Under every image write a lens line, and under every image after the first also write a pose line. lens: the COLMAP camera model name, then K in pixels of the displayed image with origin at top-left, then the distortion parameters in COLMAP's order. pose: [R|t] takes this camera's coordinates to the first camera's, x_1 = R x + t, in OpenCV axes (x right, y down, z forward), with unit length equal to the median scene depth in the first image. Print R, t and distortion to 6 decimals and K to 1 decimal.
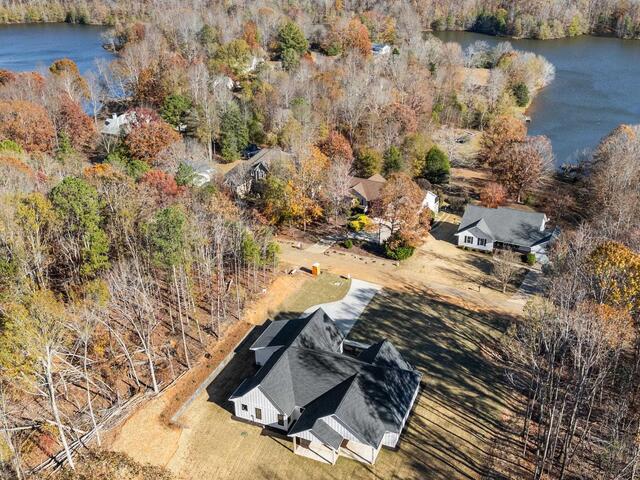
lens RADIAL K [[633.6, 0, 320.0], [0, 633.6, 240.0], [0, 0, 1]] dist [0.060228, -0.007022]
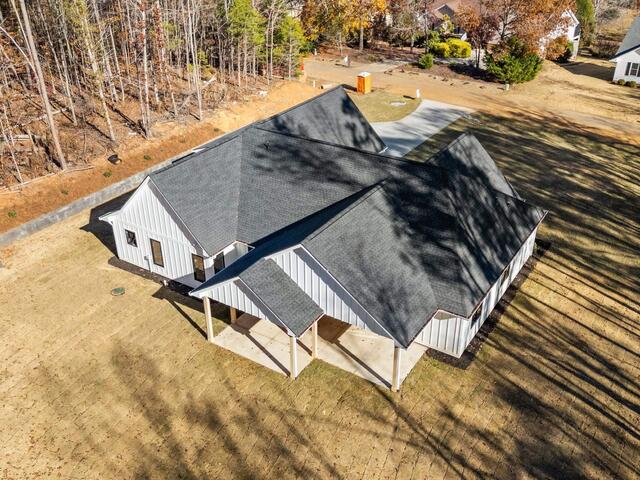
lens RADIAL K [[603.5, 0, 320.0], [0, 603.5, 240.0], [0, 0, 1]] dist [0.007001, 0.010080]
pose [[0.982009, 0.080012, -0.171048, 0.086454], [-0.071805, 0.995975, 0.053651, 0.230992], [0.174652, -0.040404, 0.983801, 0.599308]]
